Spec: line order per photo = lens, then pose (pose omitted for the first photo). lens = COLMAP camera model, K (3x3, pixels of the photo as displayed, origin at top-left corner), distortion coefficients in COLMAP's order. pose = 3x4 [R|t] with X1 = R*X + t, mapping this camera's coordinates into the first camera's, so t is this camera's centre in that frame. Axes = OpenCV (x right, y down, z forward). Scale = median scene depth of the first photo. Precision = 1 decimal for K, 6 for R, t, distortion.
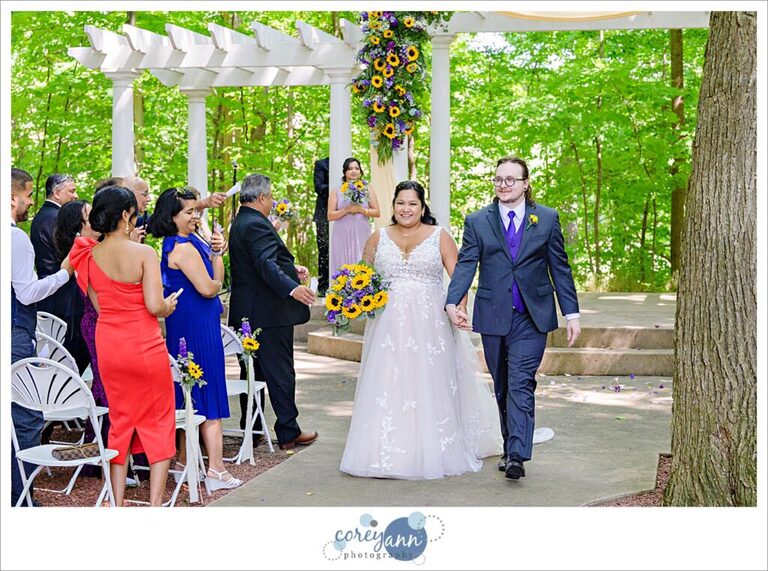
lens RADIAL K [[1509.4, 0, 383.1], [0, 1509.4, 284.4], [0, 0, 1]] dist [0.046015, 0.000000]
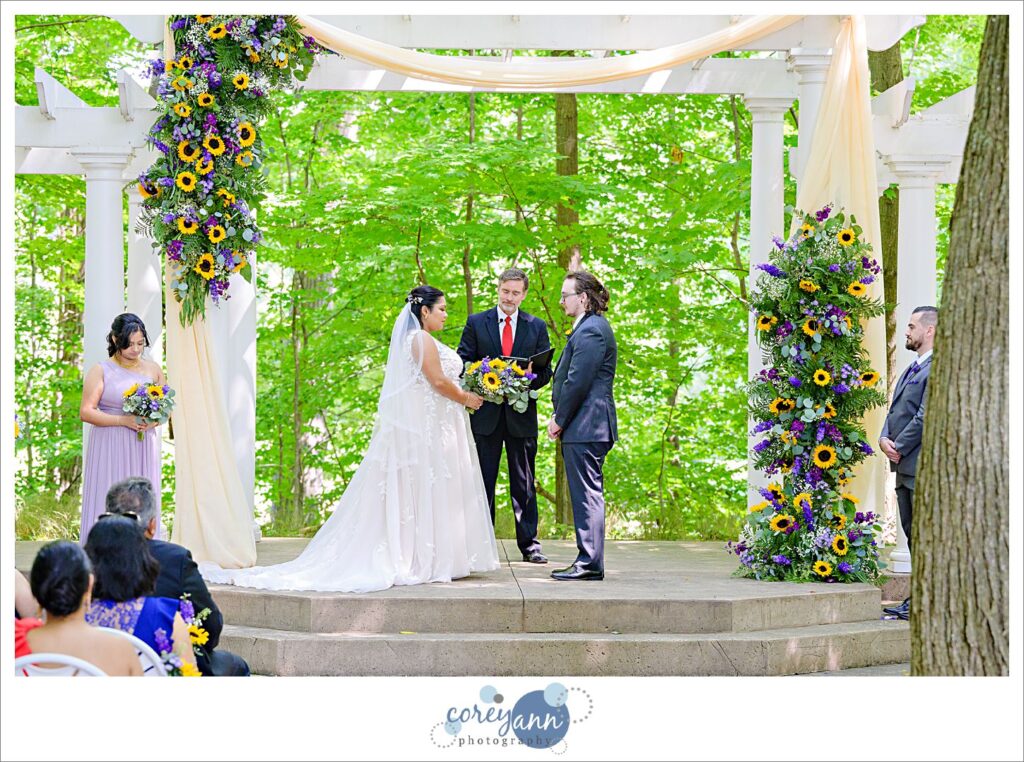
lens RADIAL K [[3101.5, 0, 513.8], [0, 3101.5, 383.4], [0, 0, 1]] dist [0.473845, 0.000000]
pose [[0.968691, -0.001359, 0.248268, -0.179762], [0.012188, 0.999040, -0.042086, -0.005071], [-0.247972, 0.043794, 0.967777, -0.185807]]
